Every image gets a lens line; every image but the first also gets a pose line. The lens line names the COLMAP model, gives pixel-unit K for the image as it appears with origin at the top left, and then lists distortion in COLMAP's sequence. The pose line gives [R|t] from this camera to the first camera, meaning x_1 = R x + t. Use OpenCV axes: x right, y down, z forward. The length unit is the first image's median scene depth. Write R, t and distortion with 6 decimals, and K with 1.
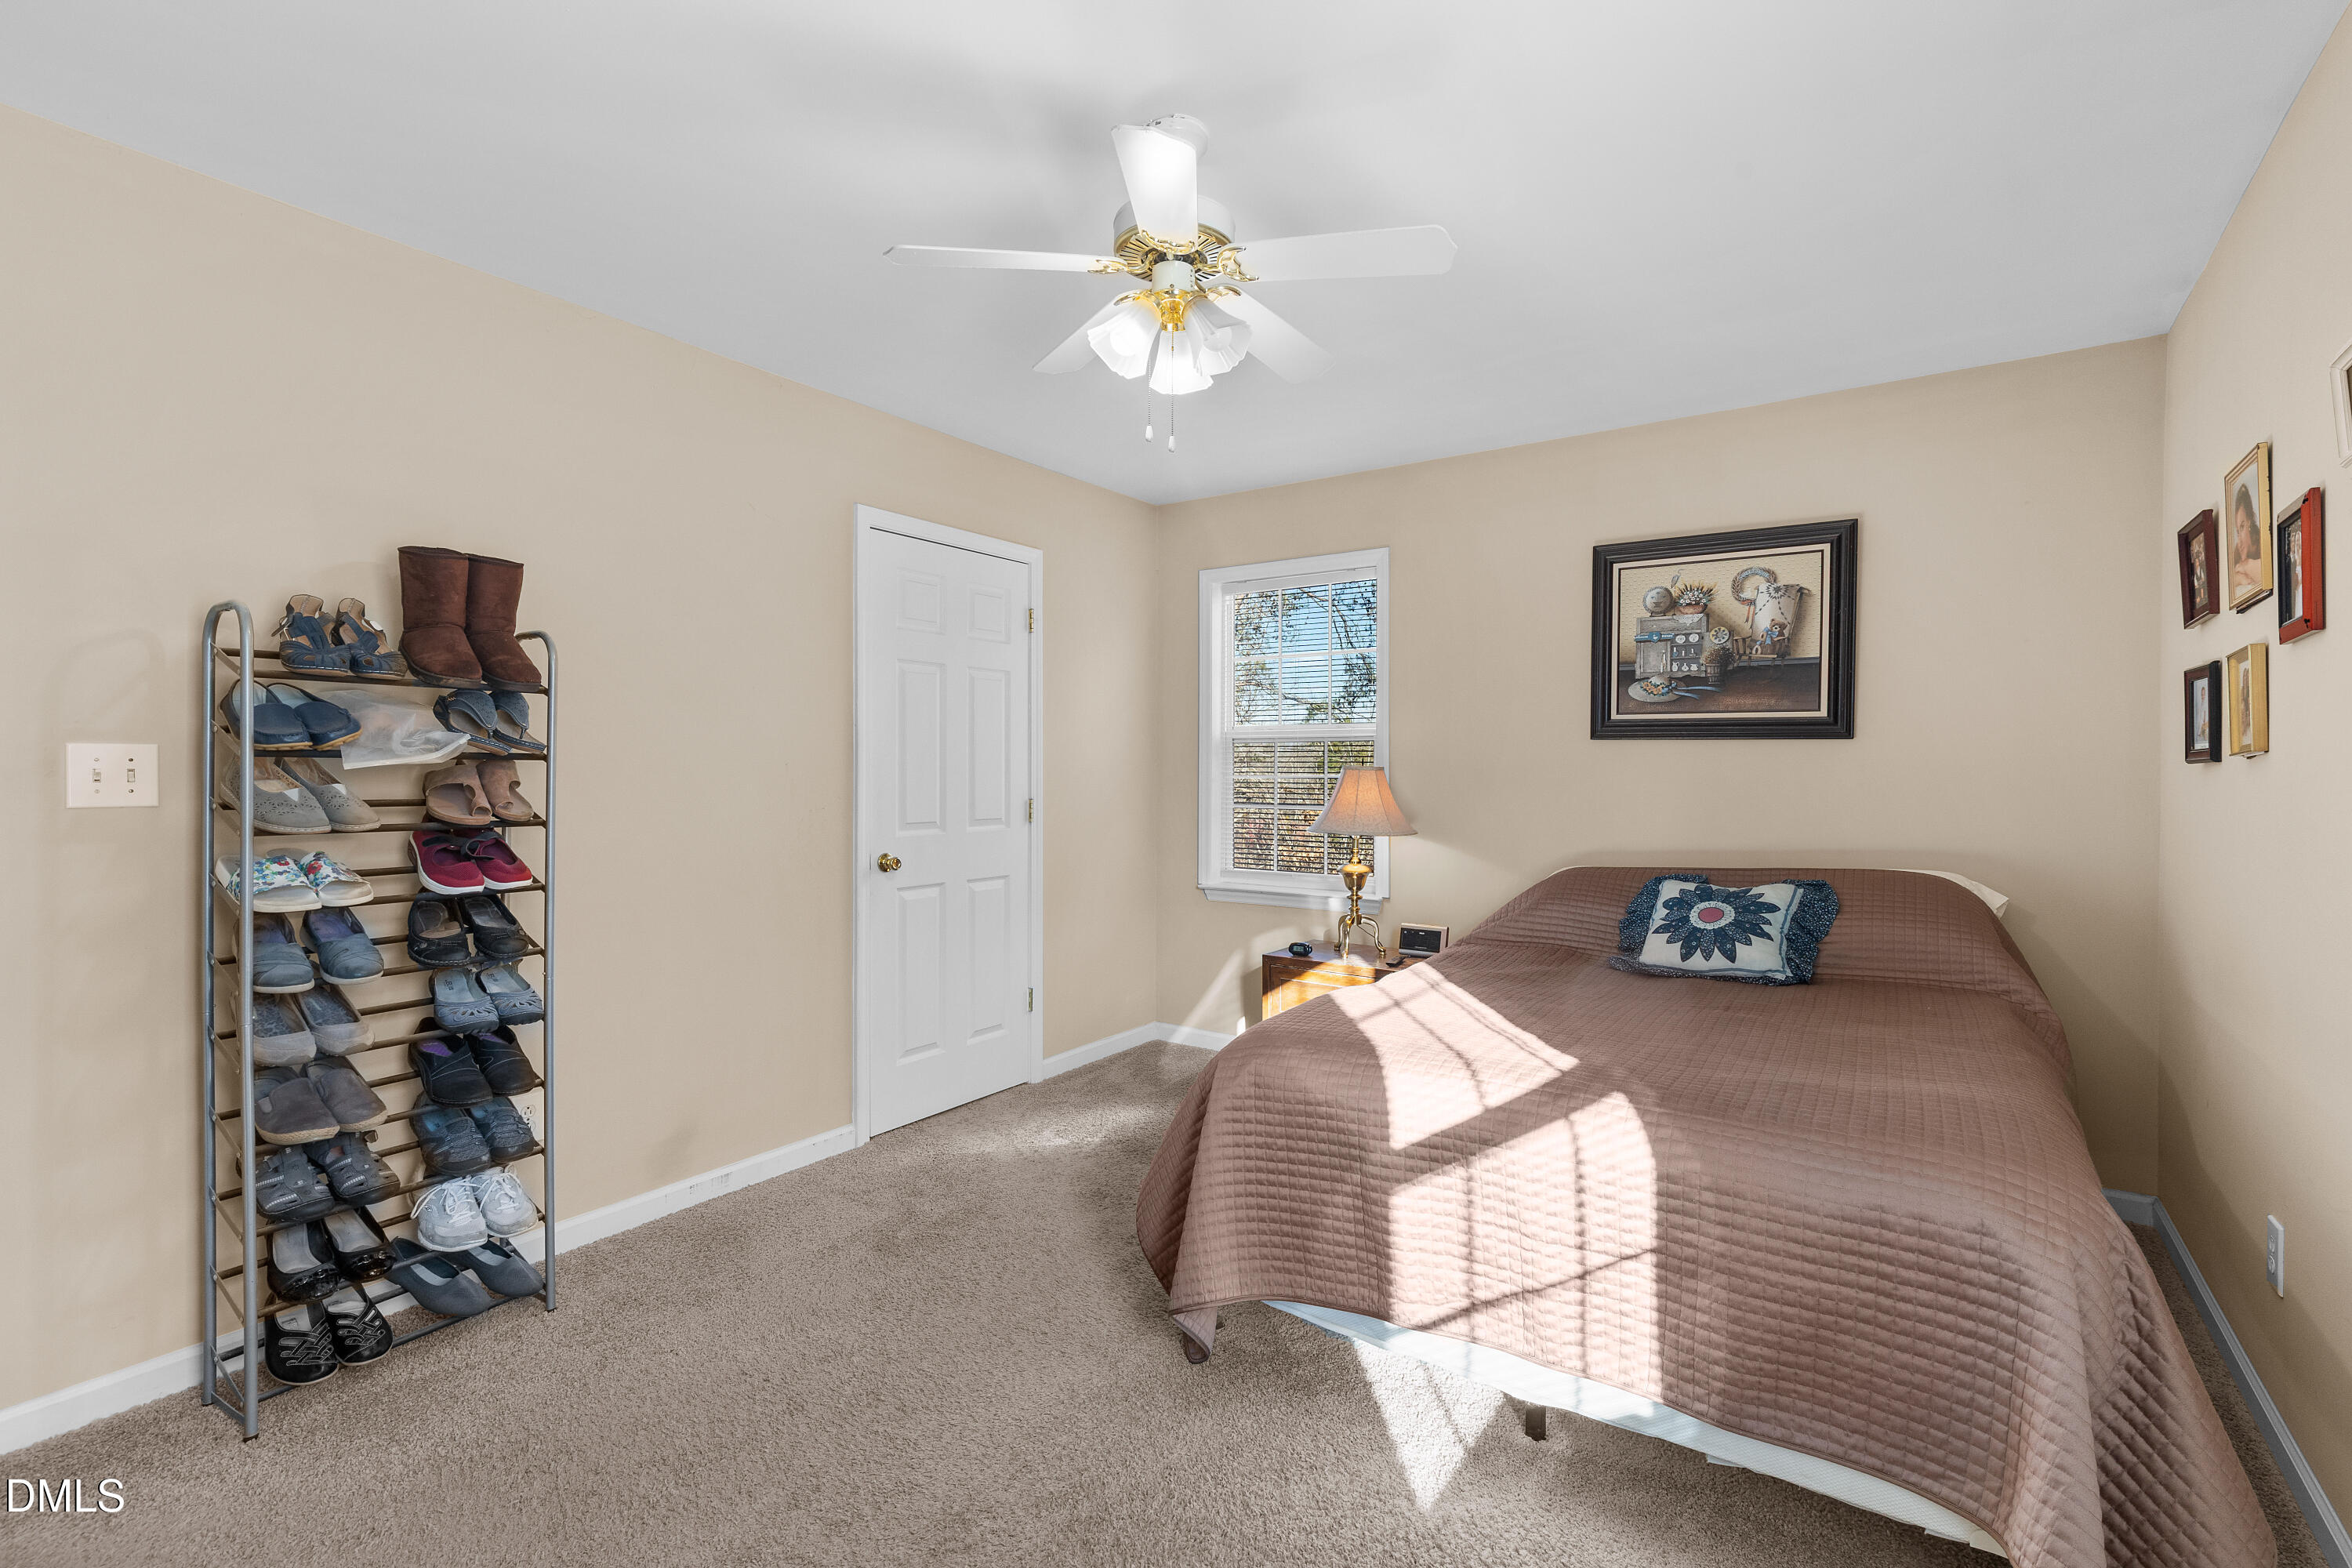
lens RADIAL K [[1054.3, 0, 1175.8], [0, 1054.3, 770.3], [0, 0, 1]] dist [0.002723, -0.001912]
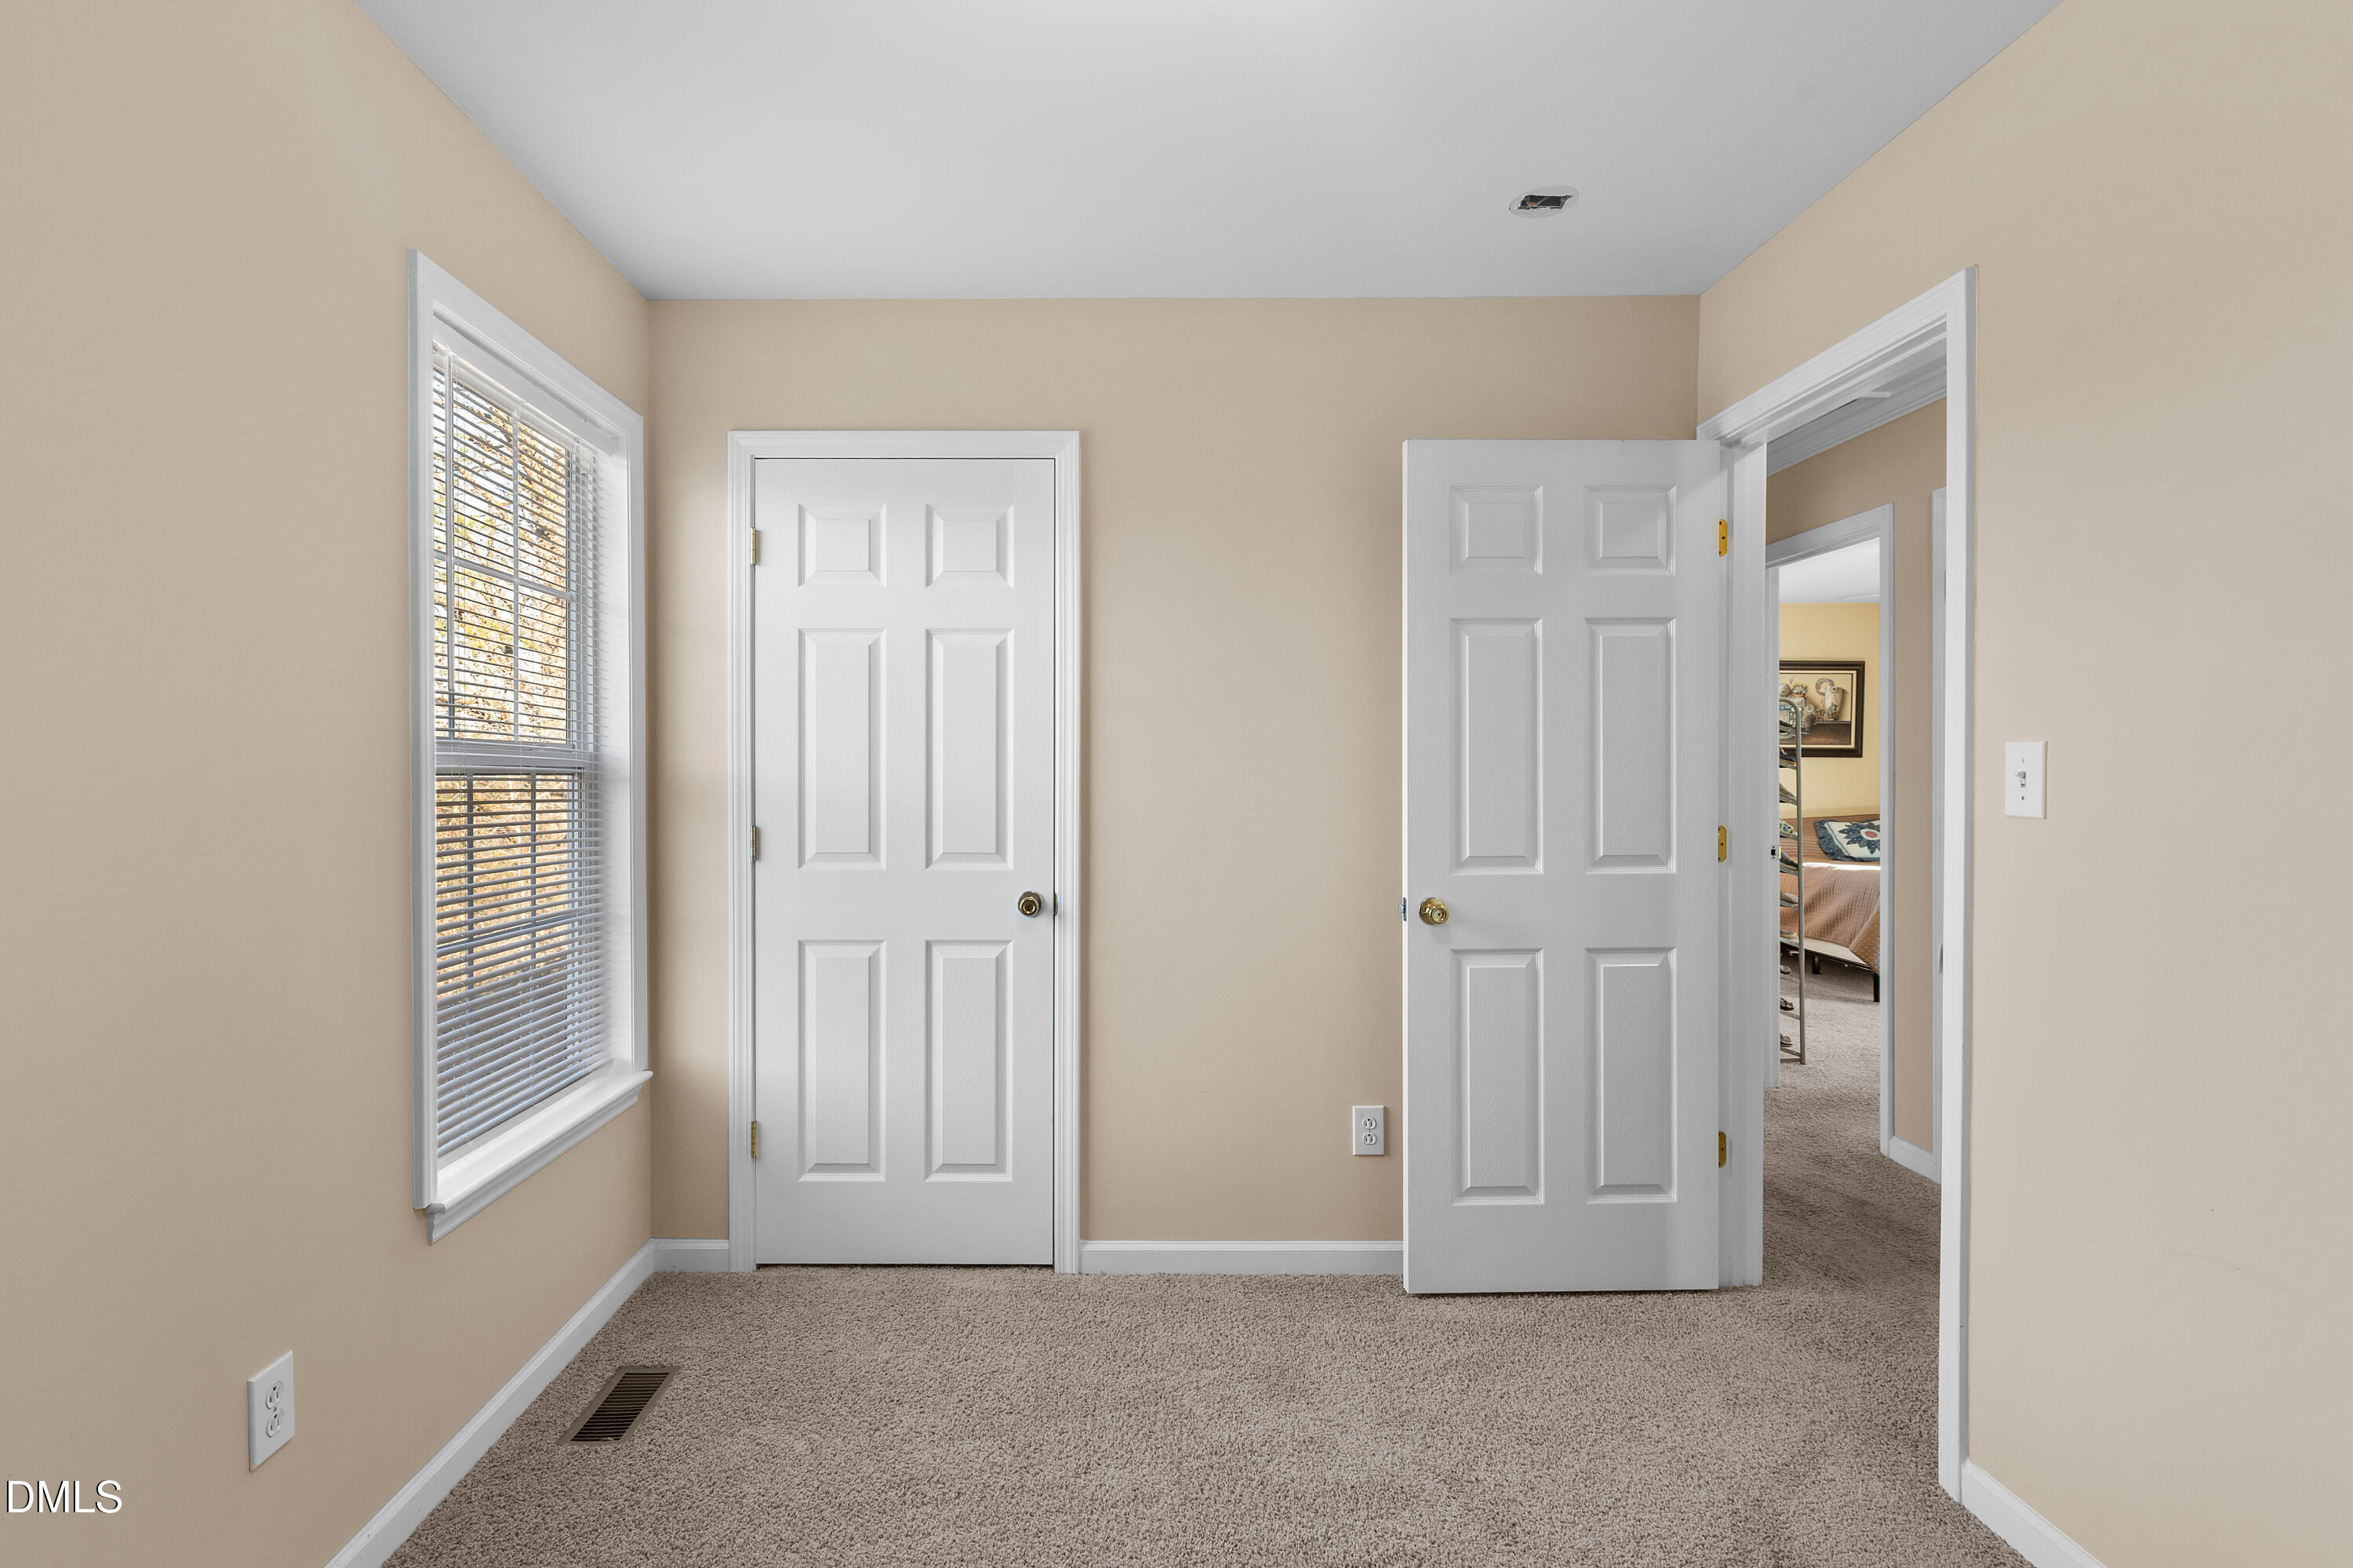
lens RADIAL K [[1054.8, 0, 1174.4], [0, 1054.8, 778.1], [0, 0, 1]] dist [0.002723, -0.001912]
pose [[0.827230, -0.005817, 0.561833, -1.800758], [0.004040, 0.999982, 0.004406, -0.002067], [-0.561848, -0.001375, 0.827239, -0.043558]]
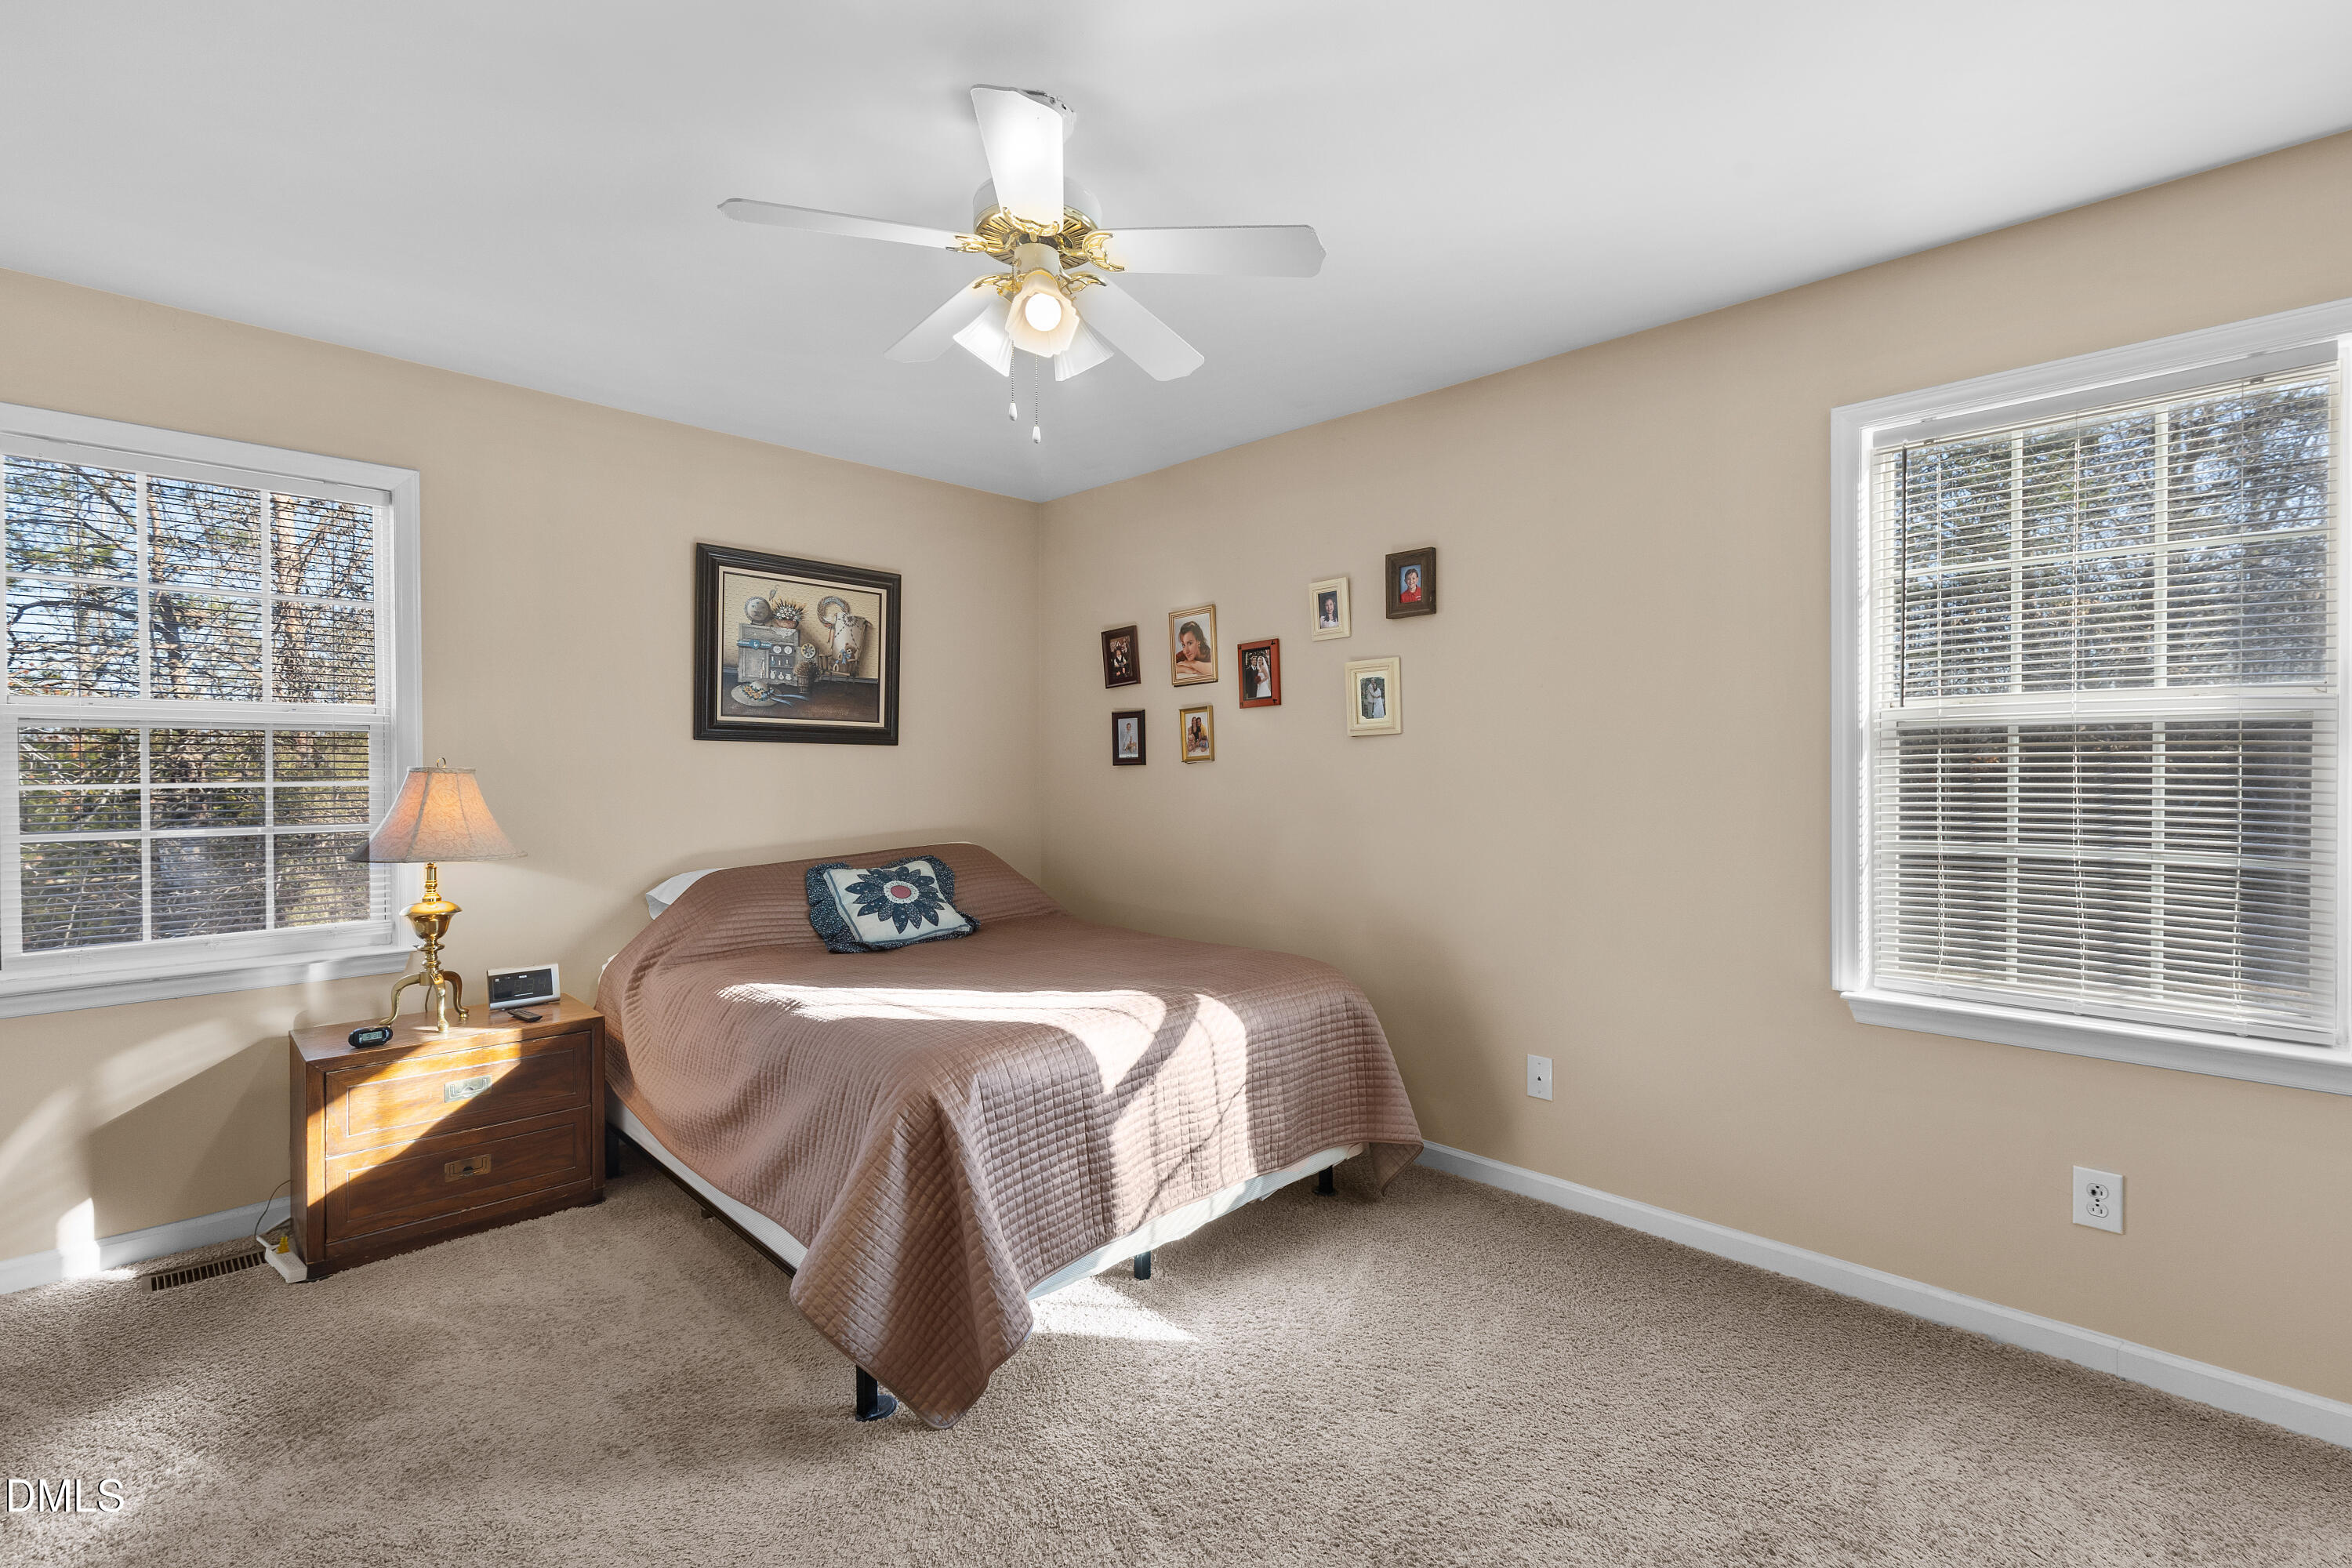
lens RADIAL K [[1054.3, 0, 1217.5], [0, 1054.3, 769.9], [0, 0, 1]] dist [0.002723, -0.001912]
pose [[0.154166, -0.005378, 0.988030, -0.546662], [0.002703, 0.999984, 0.005021, -0.005494], [-0.988041, 0.001897, 0.154178, 0.407568]]
